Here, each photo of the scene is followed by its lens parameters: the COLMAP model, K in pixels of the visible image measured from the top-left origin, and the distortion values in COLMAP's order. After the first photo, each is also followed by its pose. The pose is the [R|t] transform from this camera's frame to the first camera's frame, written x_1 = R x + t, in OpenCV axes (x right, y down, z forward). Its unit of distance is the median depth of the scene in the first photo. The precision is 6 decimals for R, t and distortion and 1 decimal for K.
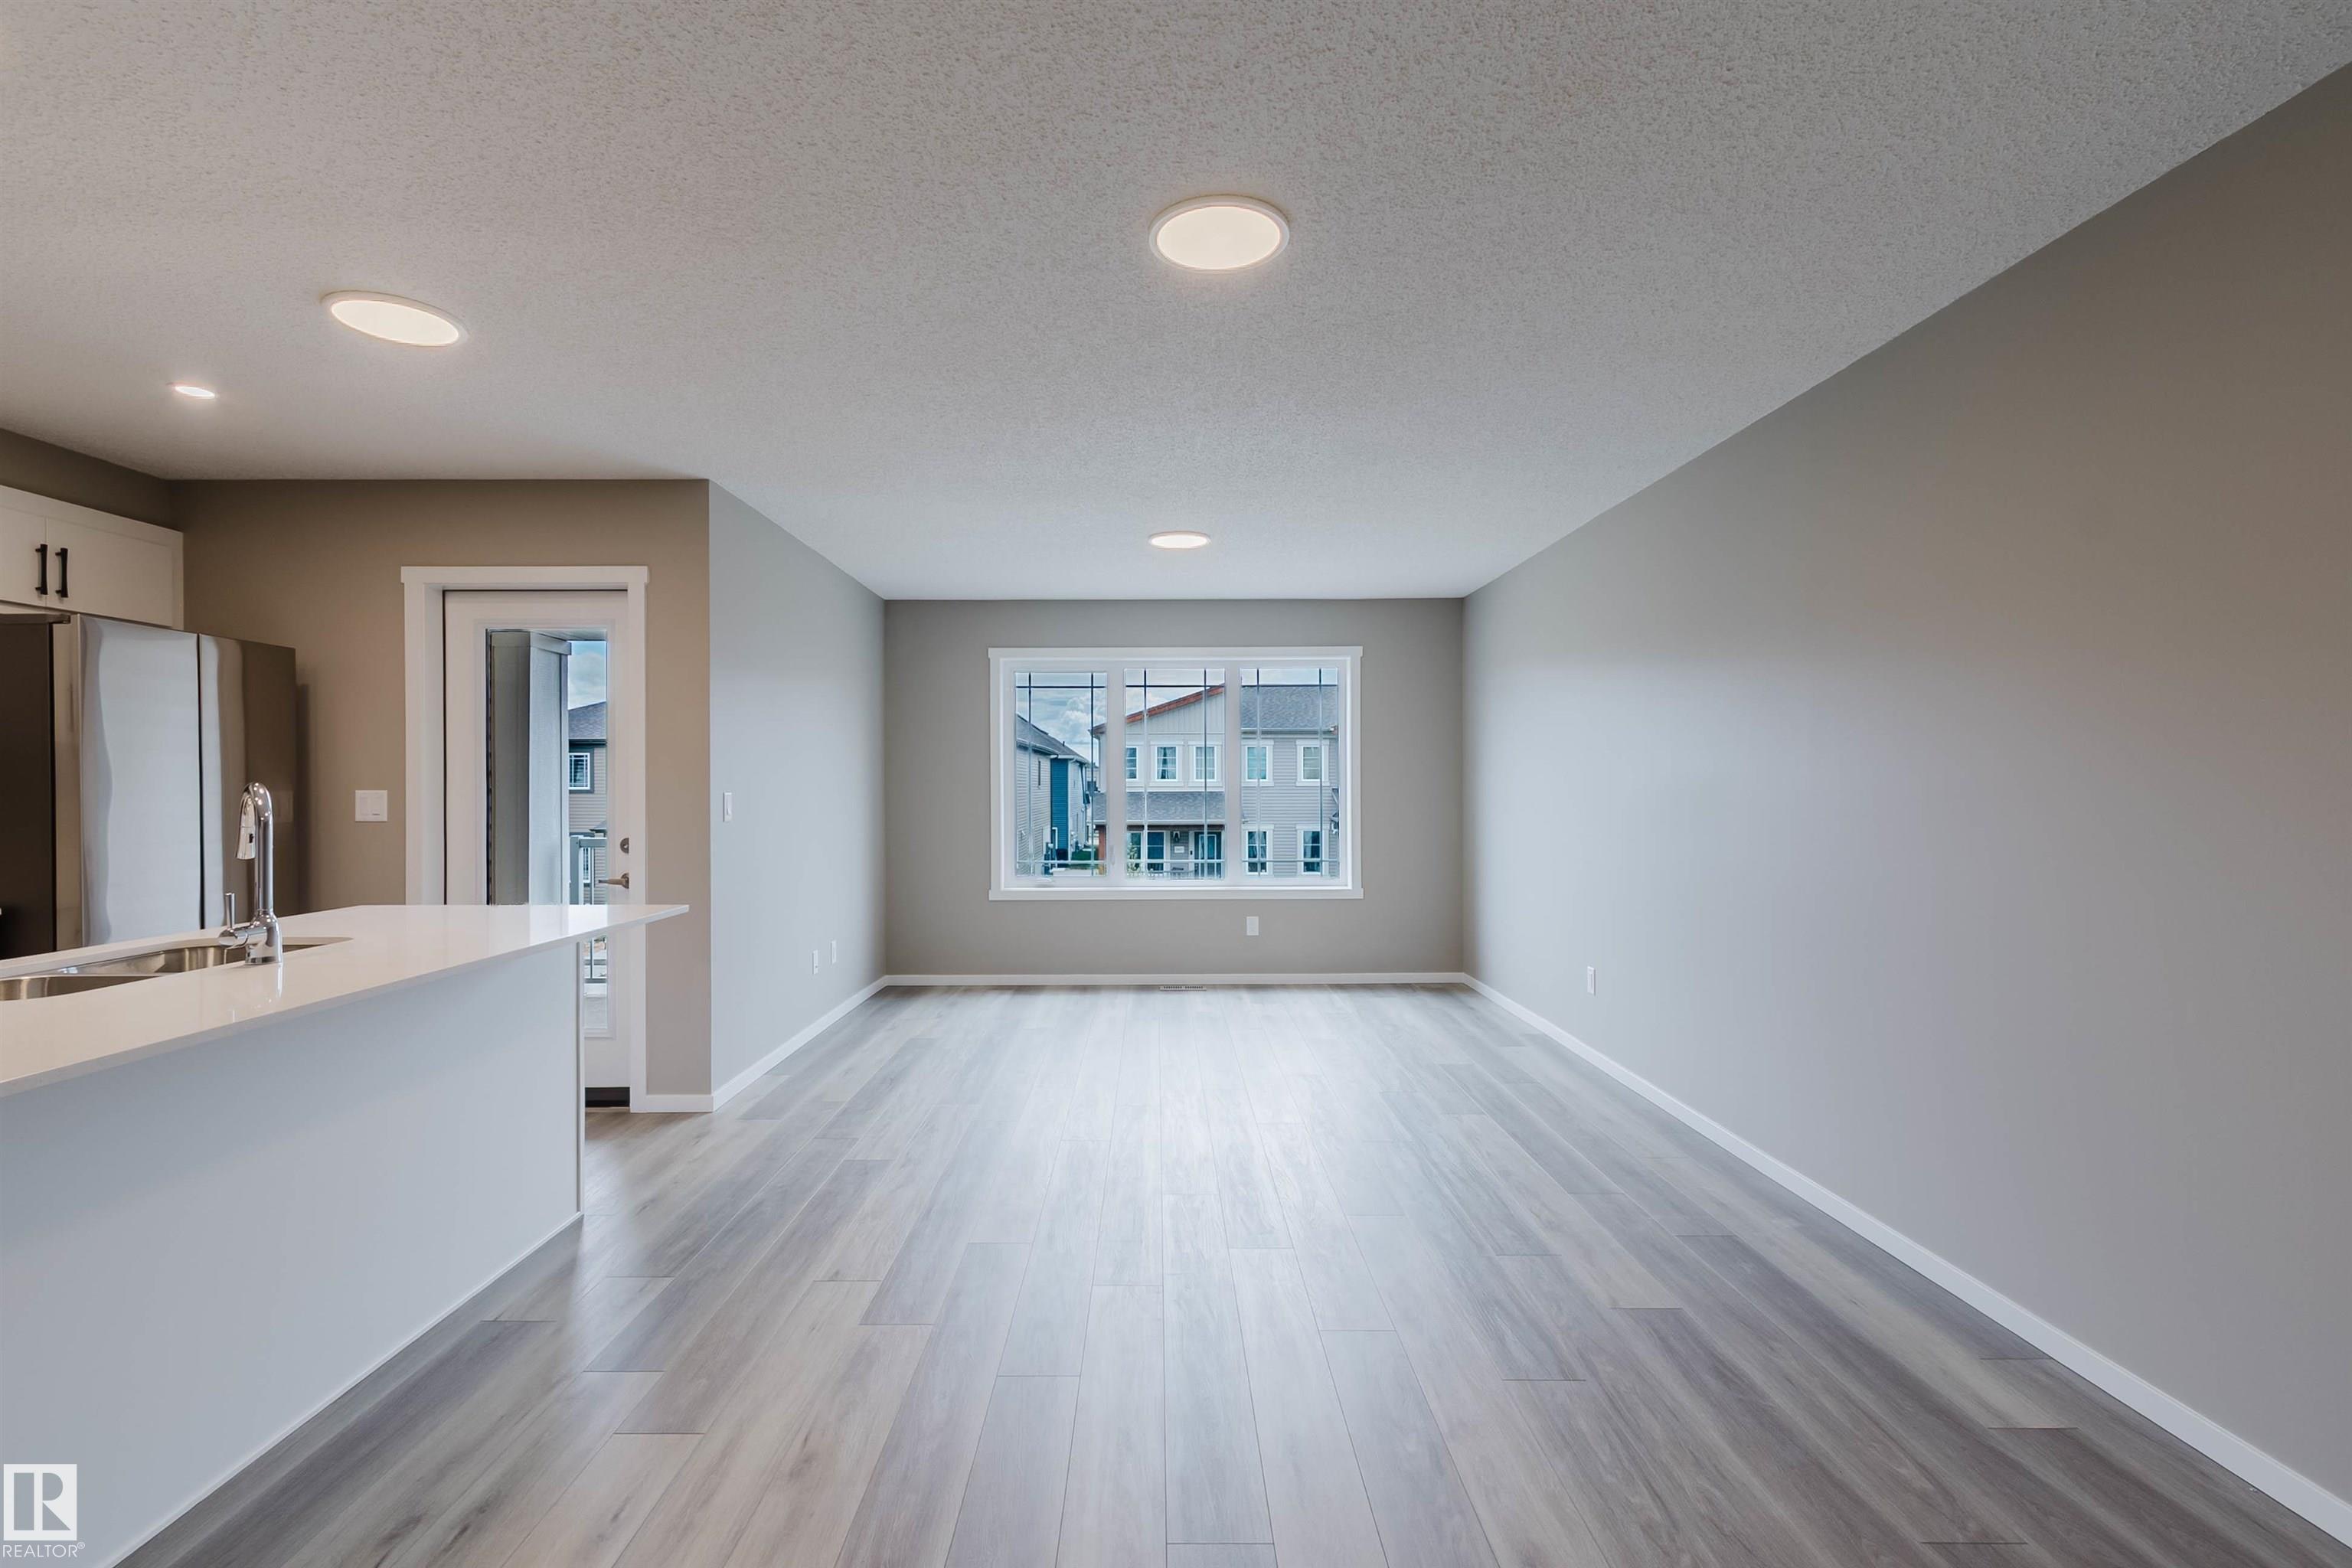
lens RADIAL K [[1073.1, 0, 1158.4], [0, 1073.1, 784.8], [0, 0, 1]] dist [0.000196, 0.000407]
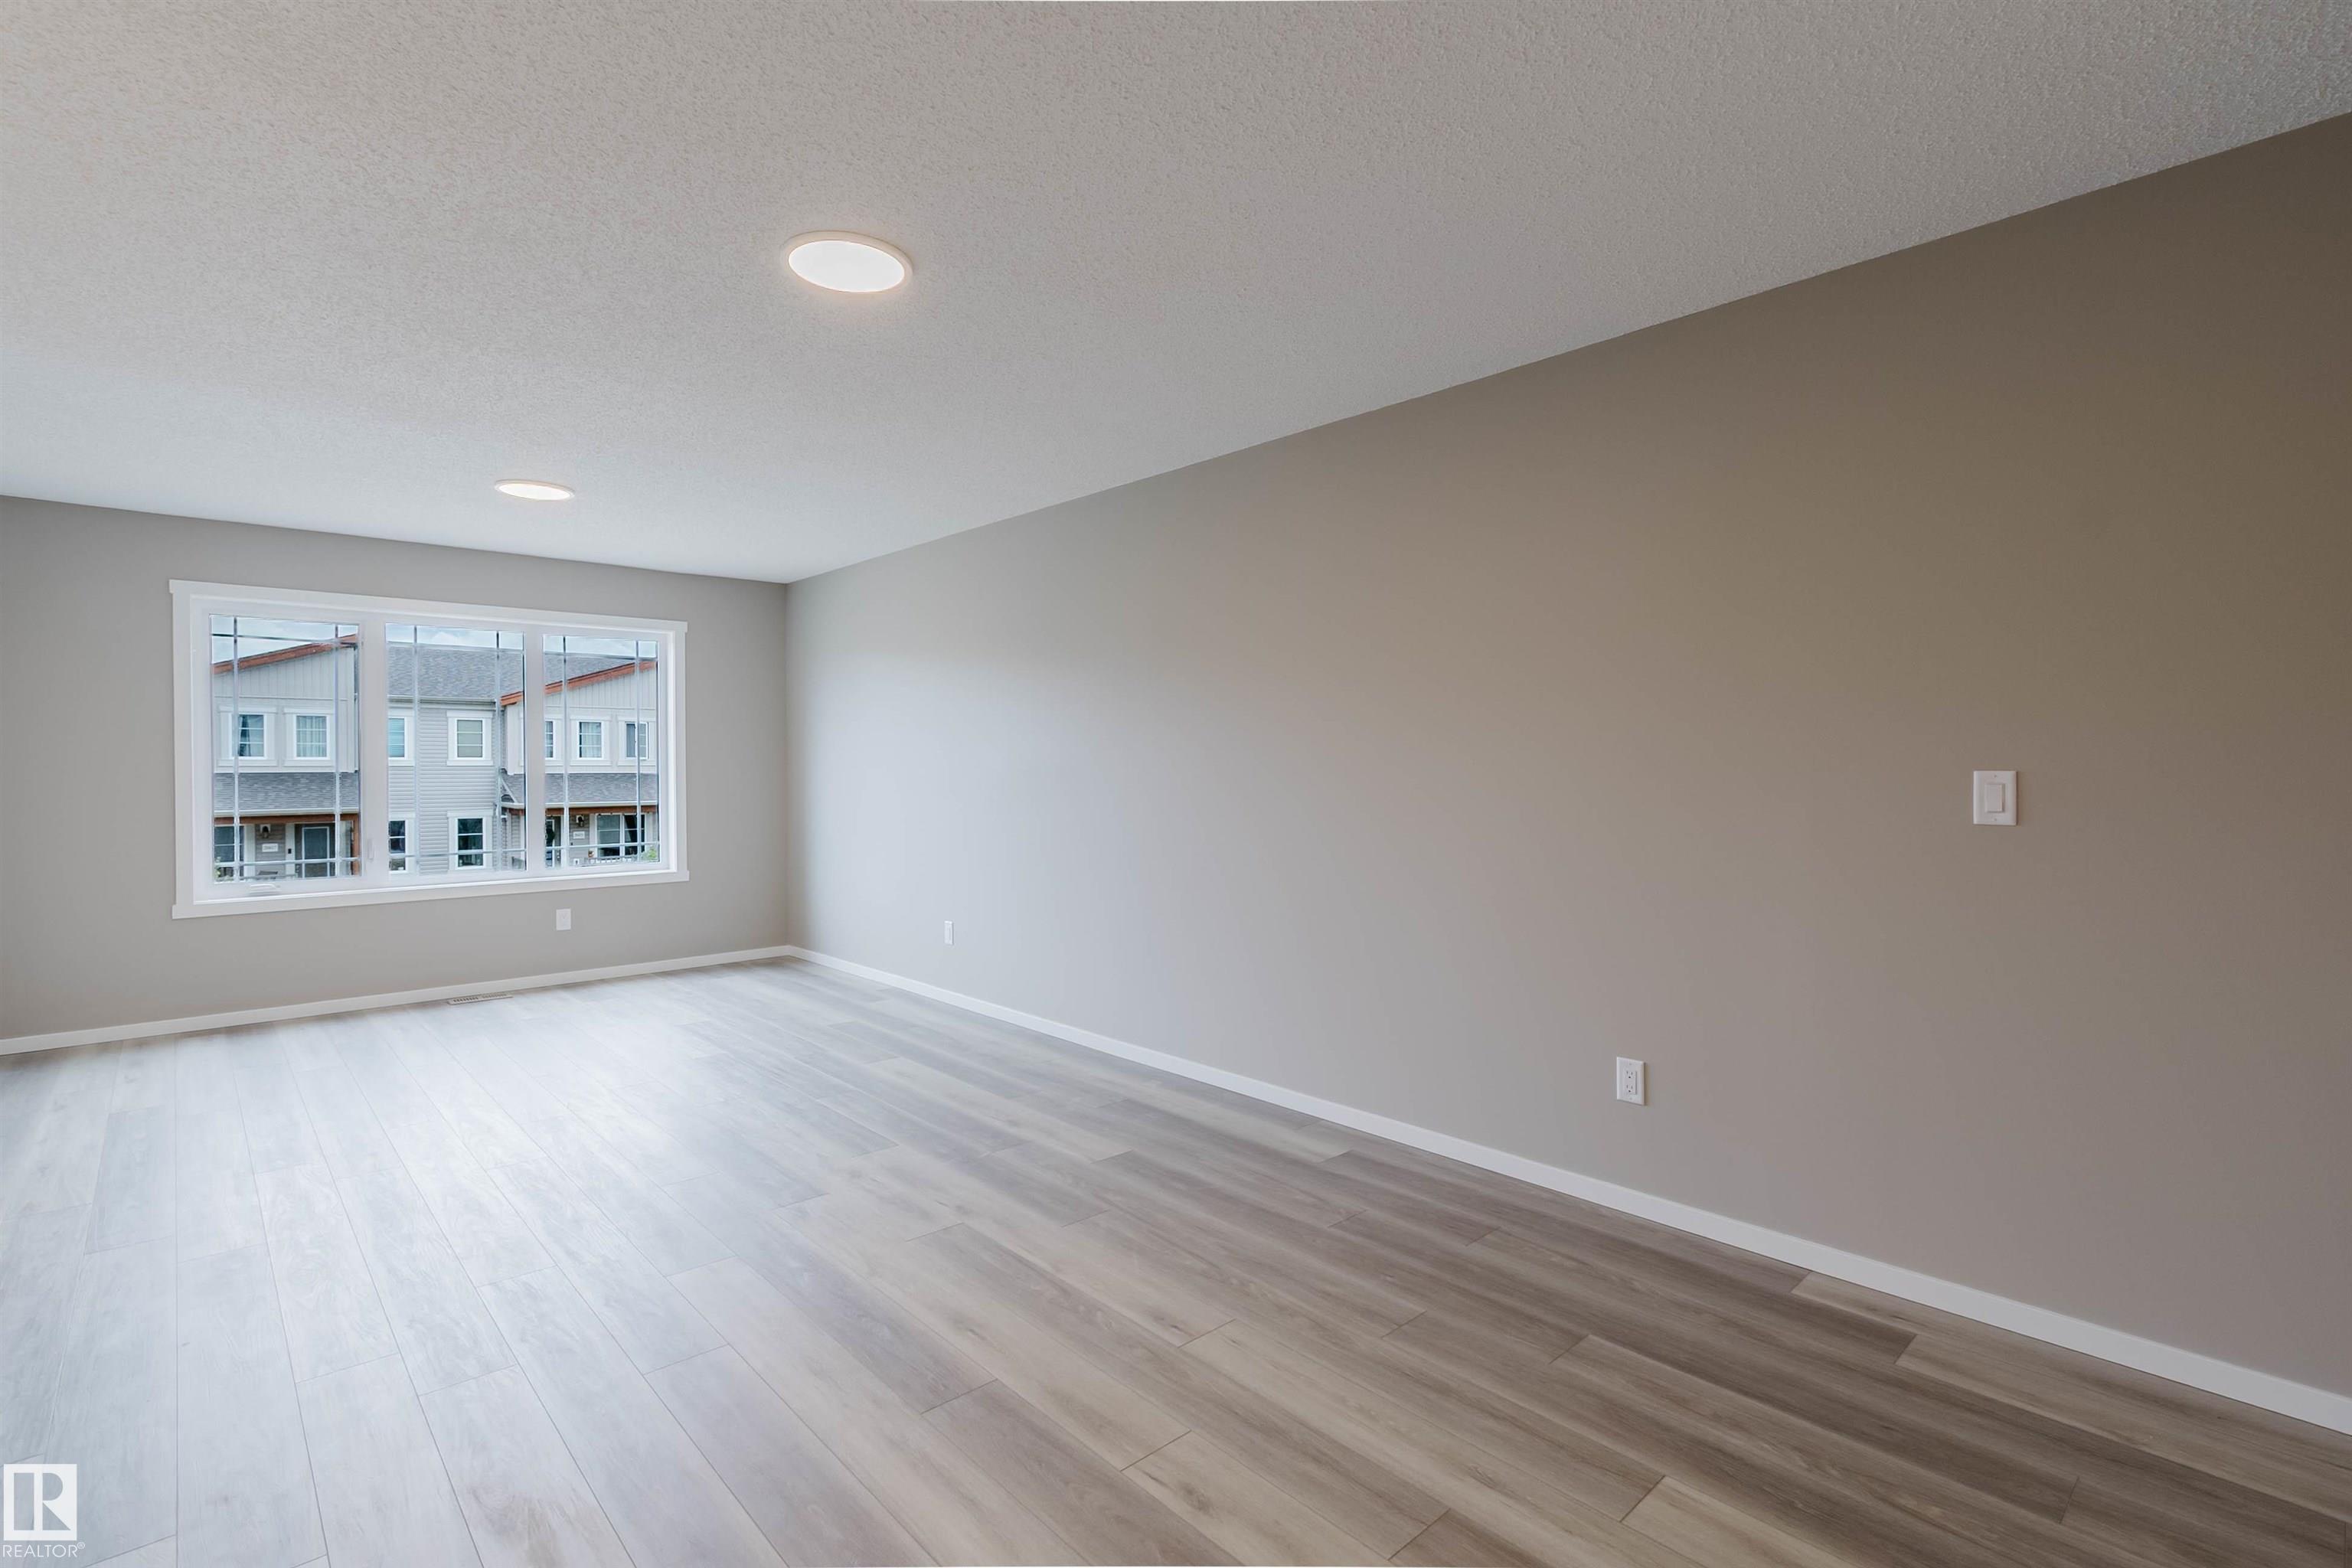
lens RADIAL K [[1086.4, 0, 1145.2], [0, 1086.4, 769.1], [0, 0, 1]] dist [0.000833, 0.001350]
pose [[0.746325, -0.002724, 0.665576, -0.173379], [-0.000422, 0.999989, 0.004566, -0.000326], [-0.665582, -0.003689, 0.746316, -0.014526]]
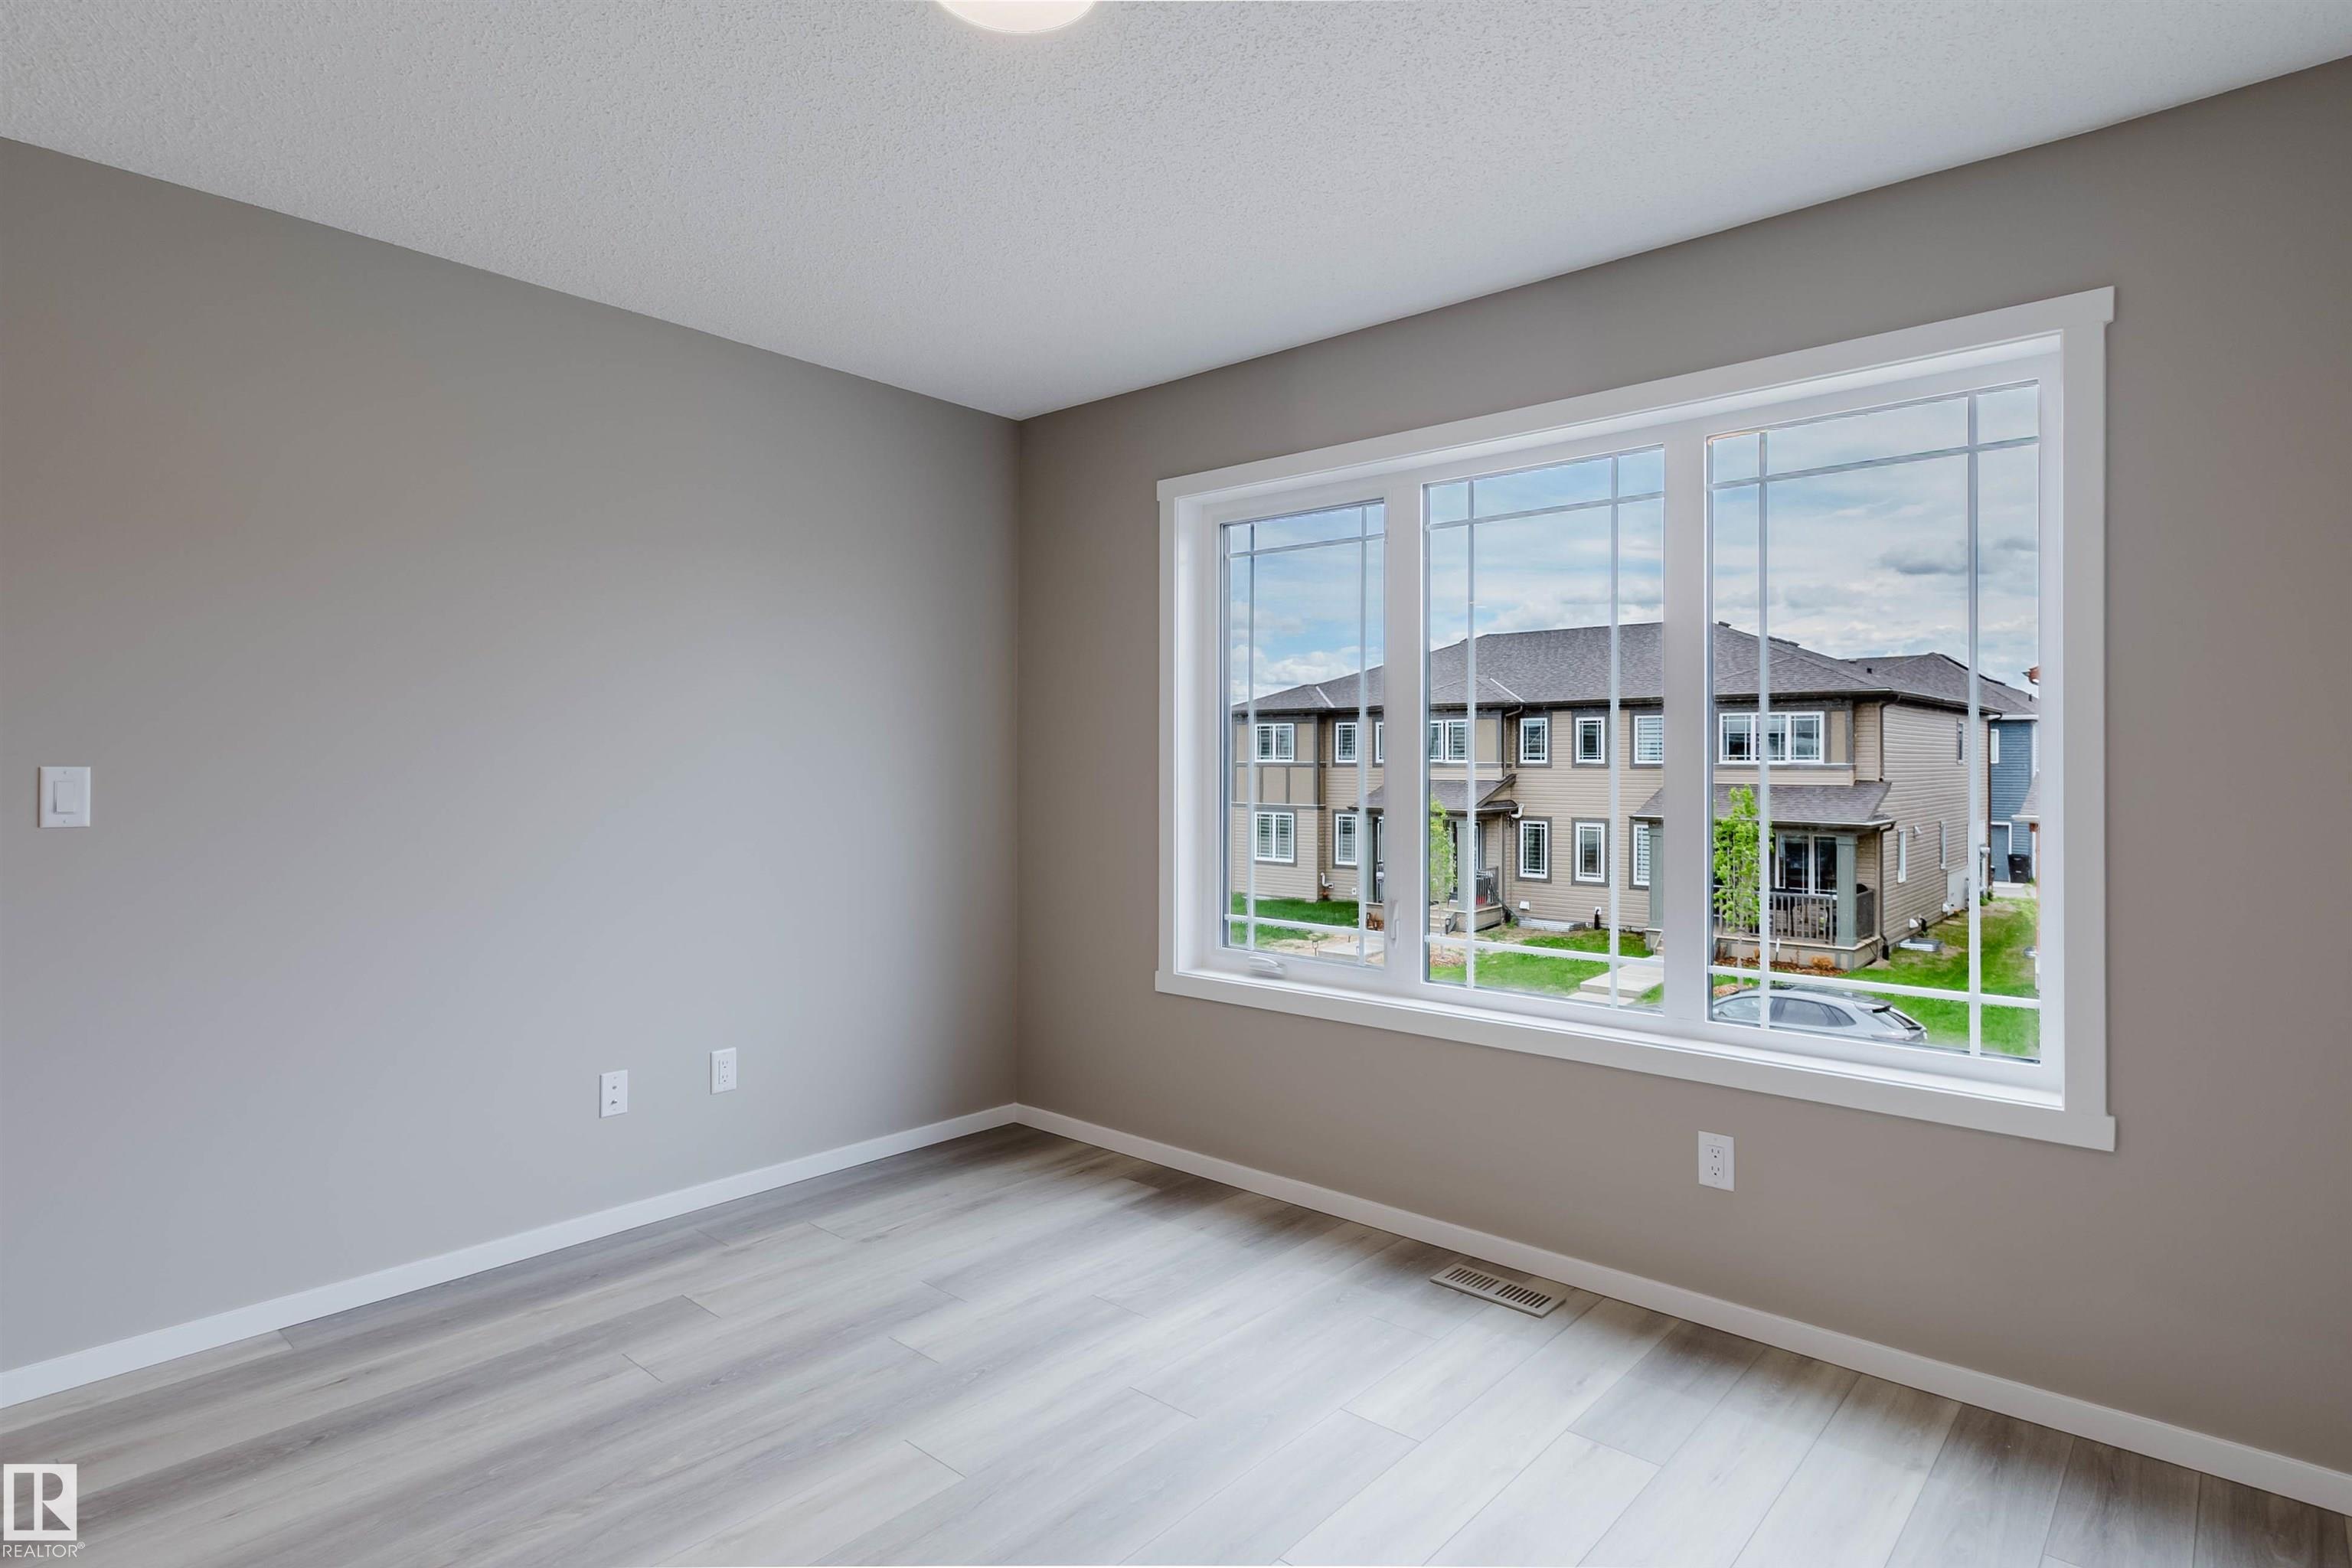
lens RADIAL K [[1224.0, 0, 1166.0], [0, 1224.0, 758.5], [0, 0, 1]] dist [-0.000565, 0.000208]
pose [[0.742709, 0.003337, -0.669606, 0.245560], [-0.002907, 0.999994, 0.001759, -0.000454], [0.669608, 0.000640, 0.742715, 0.642356]]
